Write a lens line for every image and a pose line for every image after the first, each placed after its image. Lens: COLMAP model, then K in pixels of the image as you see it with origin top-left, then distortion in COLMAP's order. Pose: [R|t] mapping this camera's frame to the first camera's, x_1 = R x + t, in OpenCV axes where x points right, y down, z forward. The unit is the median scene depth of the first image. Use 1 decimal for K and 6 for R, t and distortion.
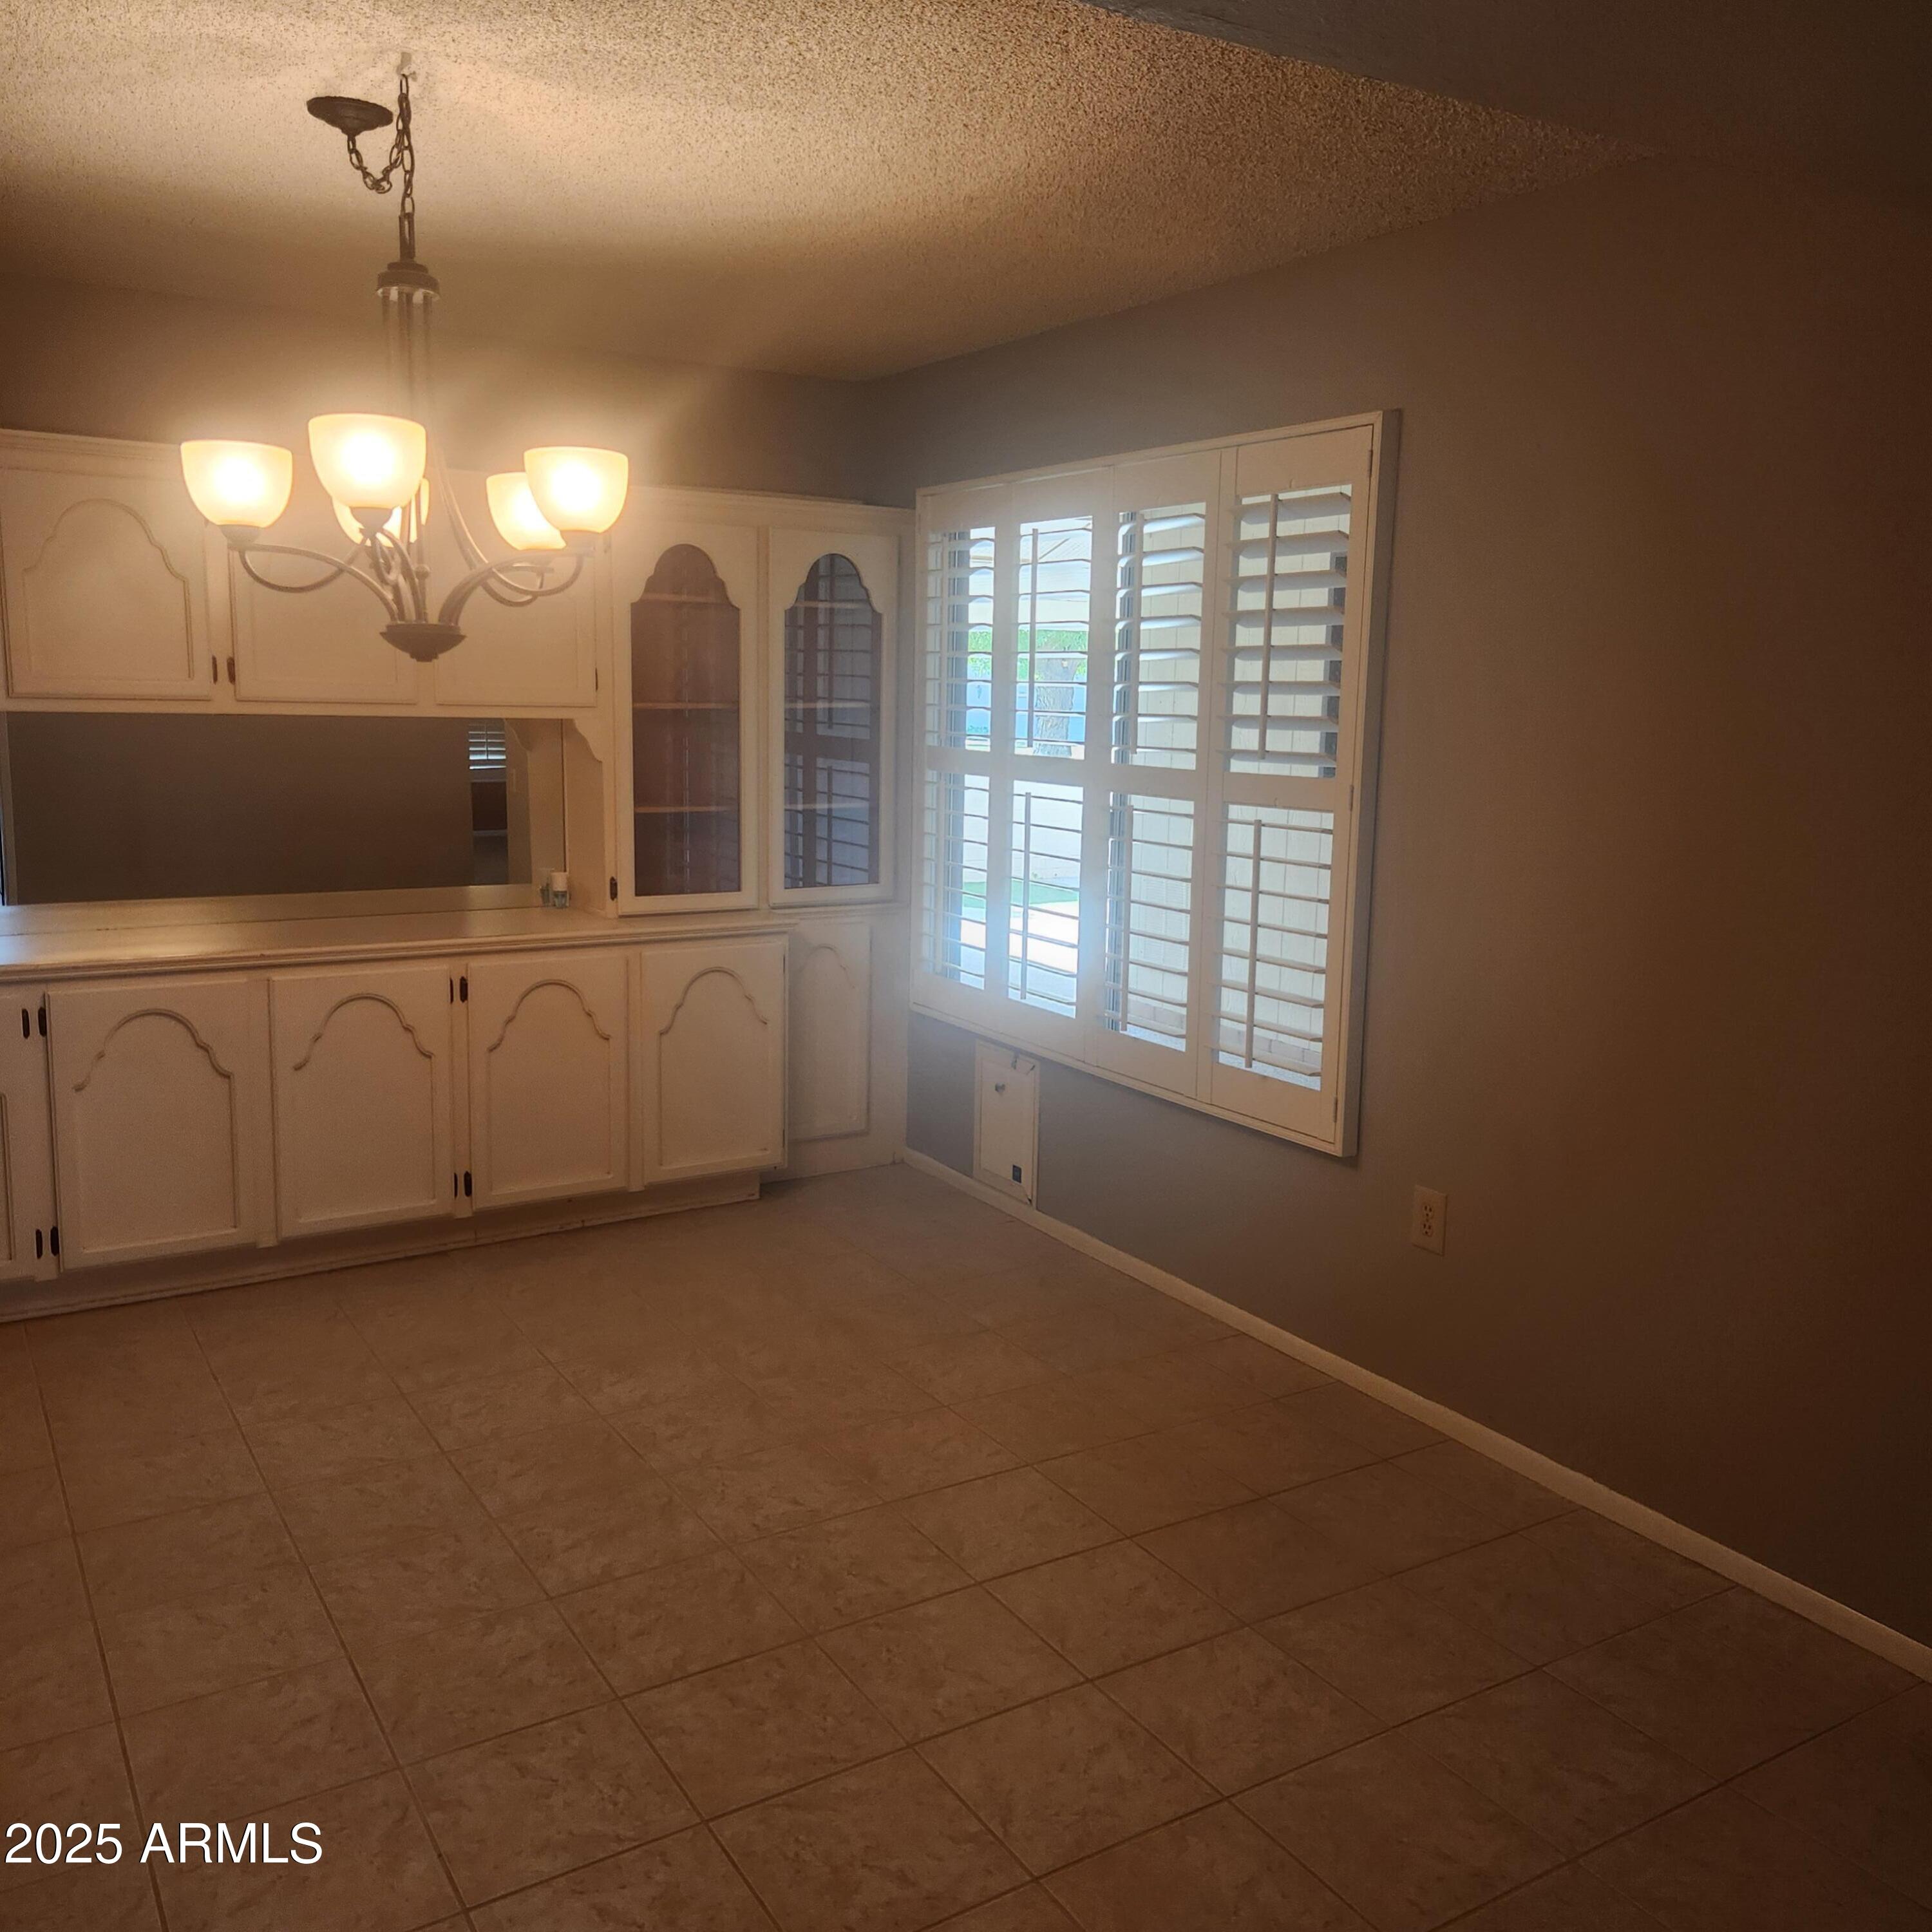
lens RADIAL K [[1711.0, 0, 959.0], [0, 1711.0, 943.9], [0, 0, 1]] dist [0.084130, -0.065793]
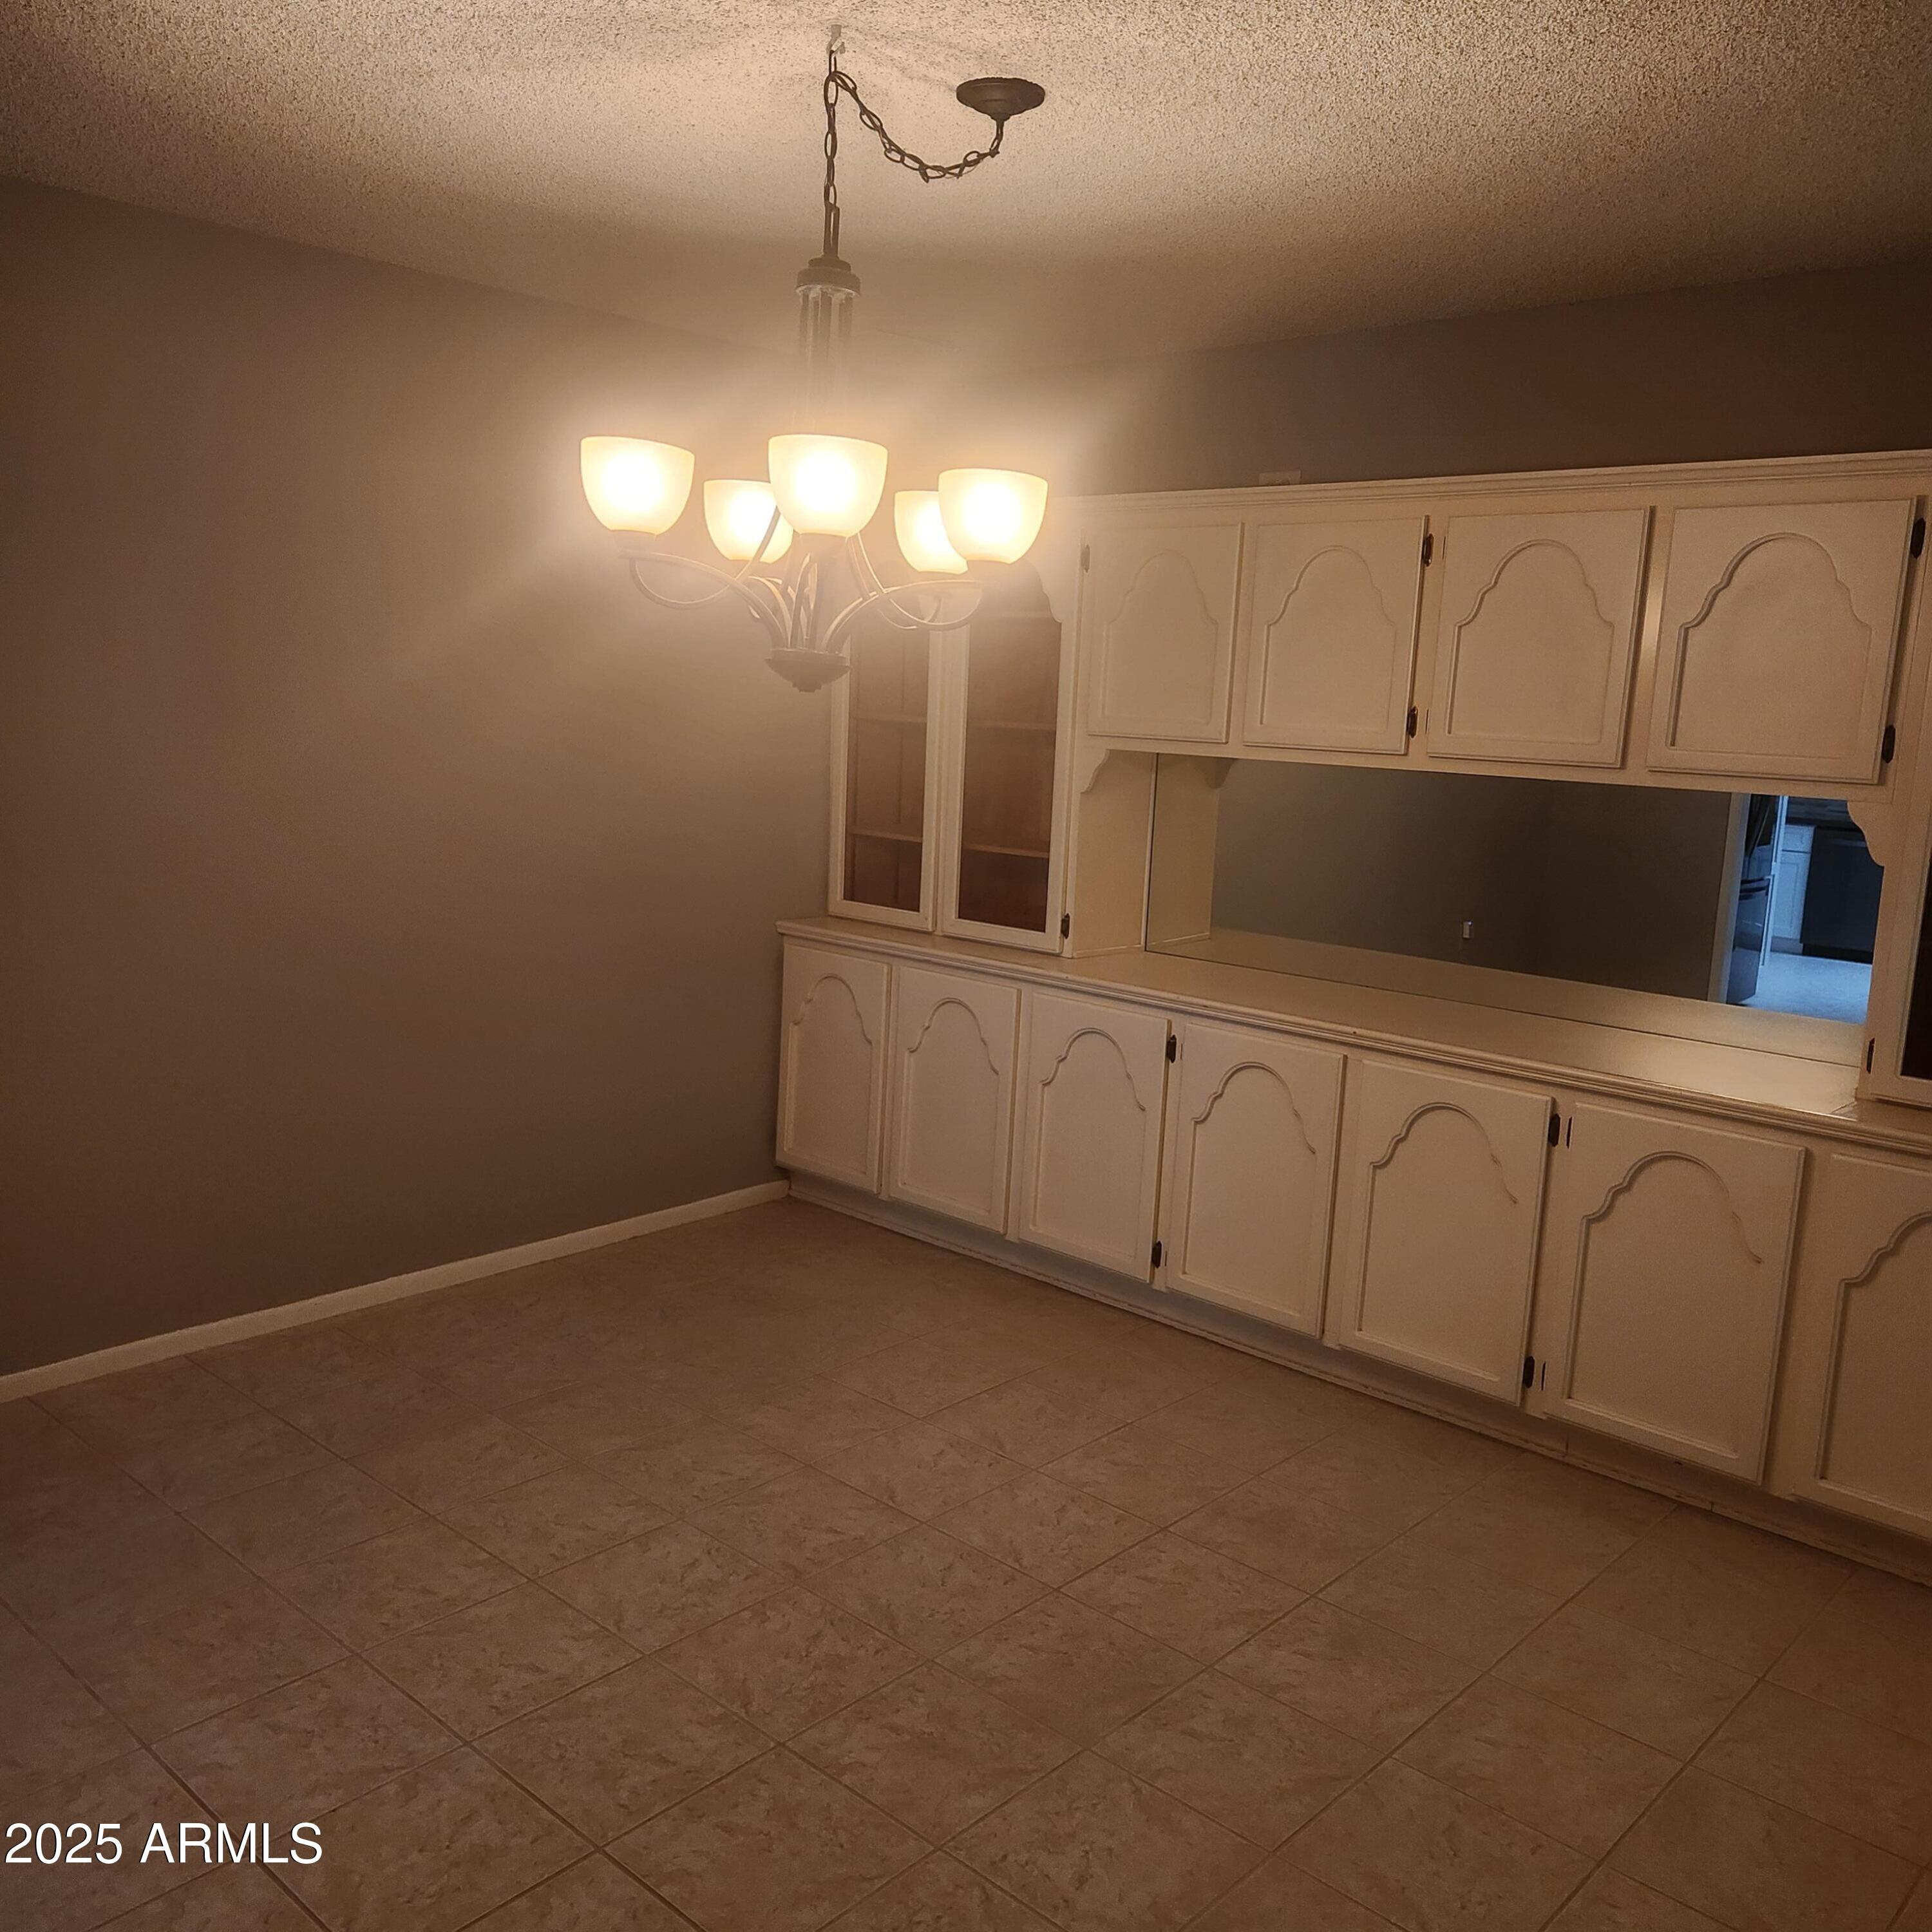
lens RADIAL K [[1726.6, 0, 957.3], [0, 1726.6, 967.9], [0, 0, 1]] dist [0.094776, -0.089584]
pose [[0.272354, 0.152980, -0.949958, 0.559746], [-0.182798, 0.977526, 0.105011, -0.116904], [0.944674, 0.145050, 0.294197, 0.738052]]
